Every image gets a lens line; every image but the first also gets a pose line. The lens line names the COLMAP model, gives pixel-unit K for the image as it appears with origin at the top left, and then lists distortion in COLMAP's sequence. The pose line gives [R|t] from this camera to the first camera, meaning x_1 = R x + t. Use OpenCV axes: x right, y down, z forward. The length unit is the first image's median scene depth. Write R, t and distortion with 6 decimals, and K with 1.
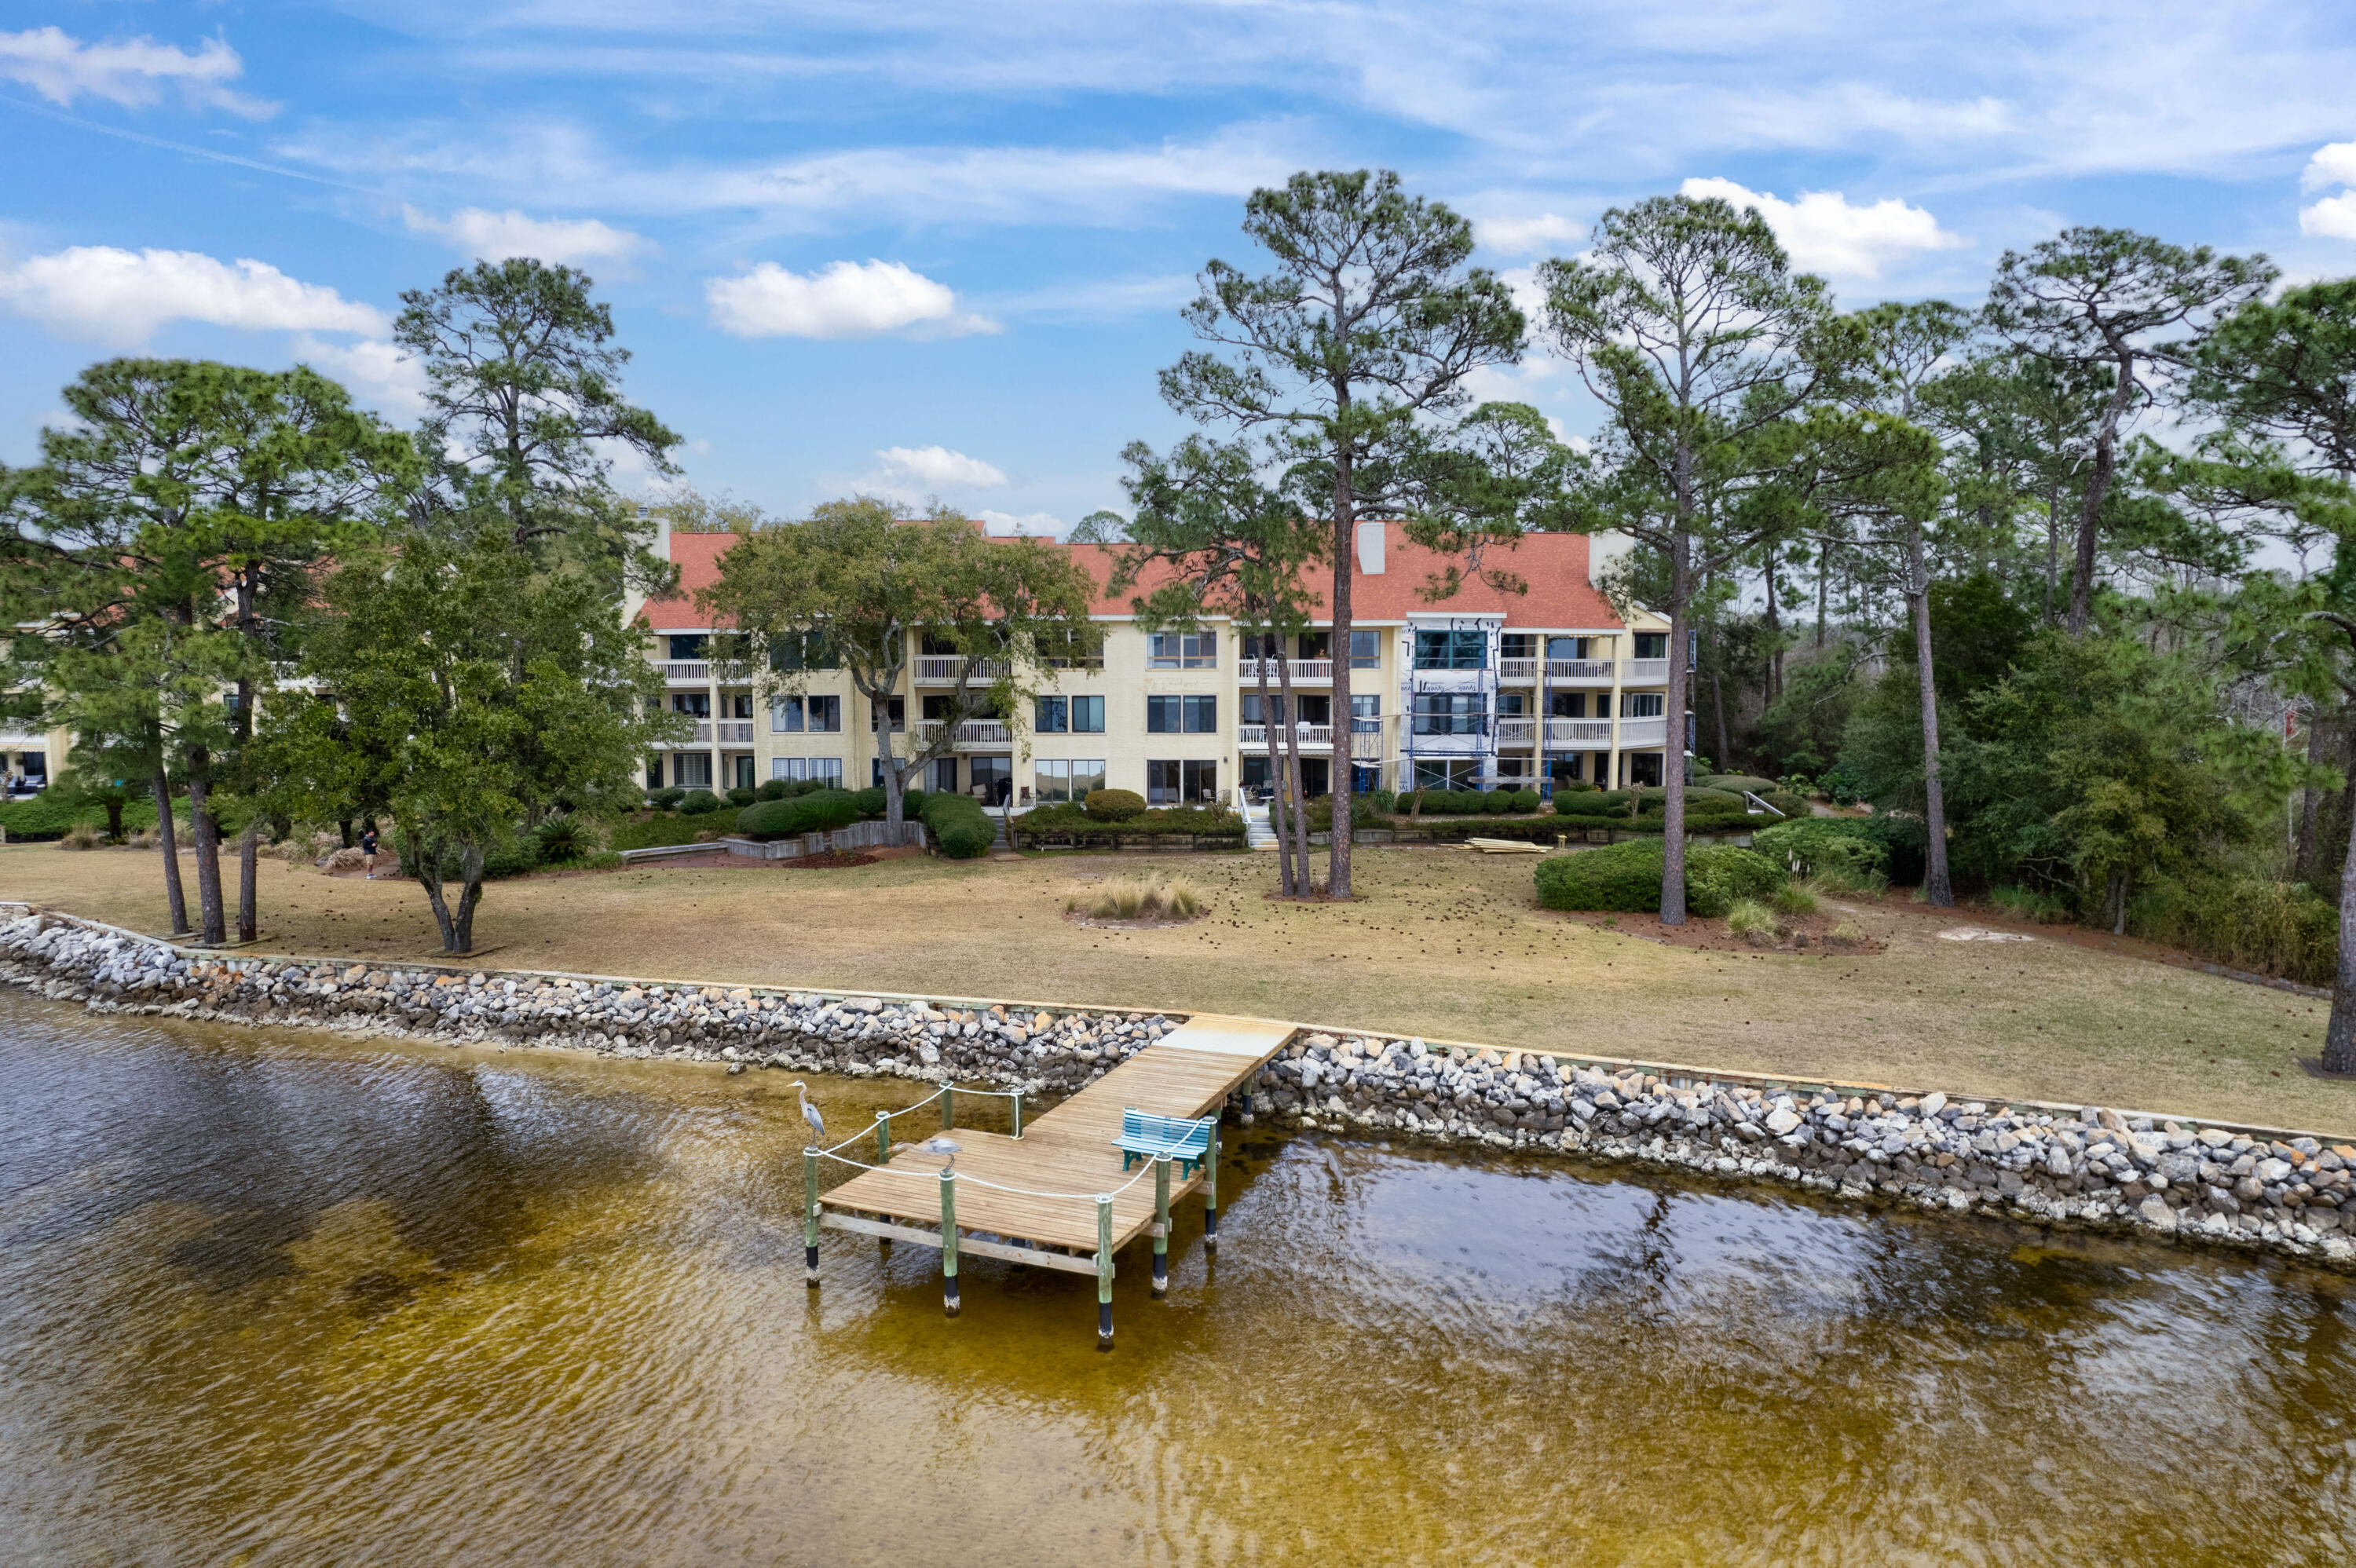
lens RADIAL K [[1514.0, 0, 1178.0], [0, 1514.0, 784.0], [0, 0, 1]] dist [-0.066938, 0.054870]
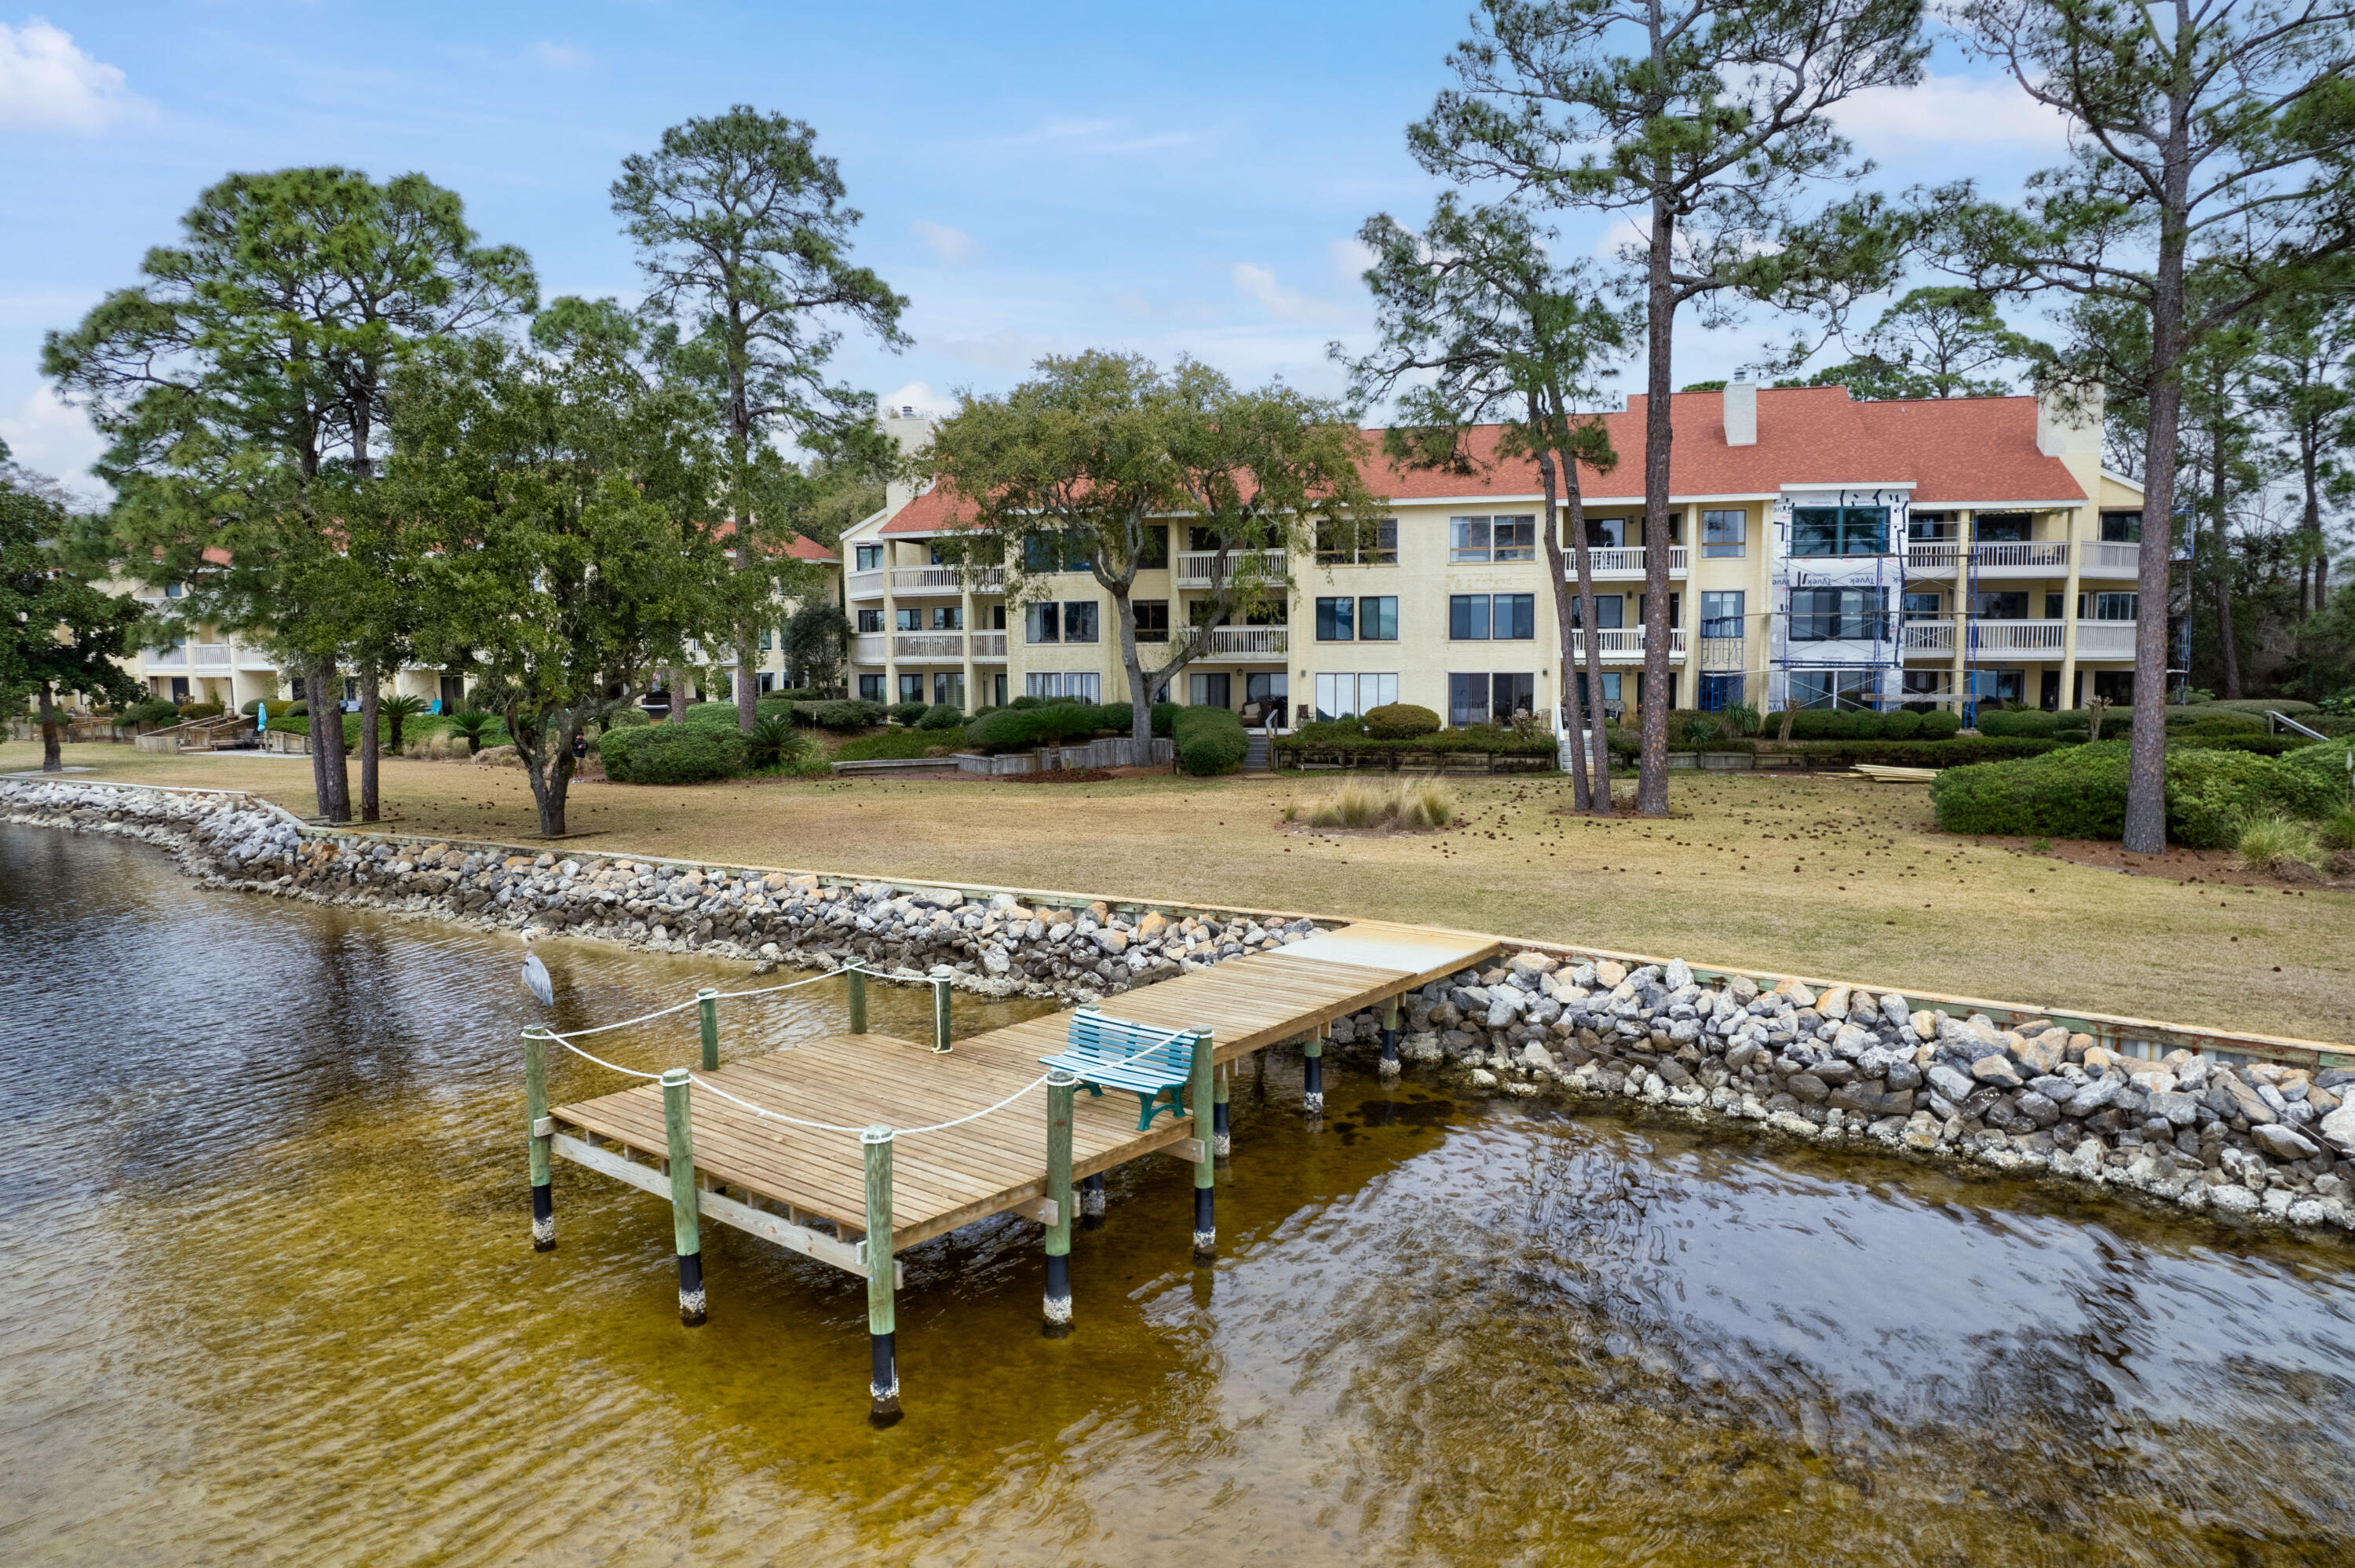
lens RADIAL K [[1513.3, 0, 1177.5], [0, 1513.3, 784.0], [0, 0, 1]] dist [-0.066938, 0.054870]
pose [[0.963577, 0.016652, -0.266912, 0.110655], [-0.016678, 0.999859, 0.002168, 0.086711], [0.266910, 0.002363, 0.963719, 0.302788]]
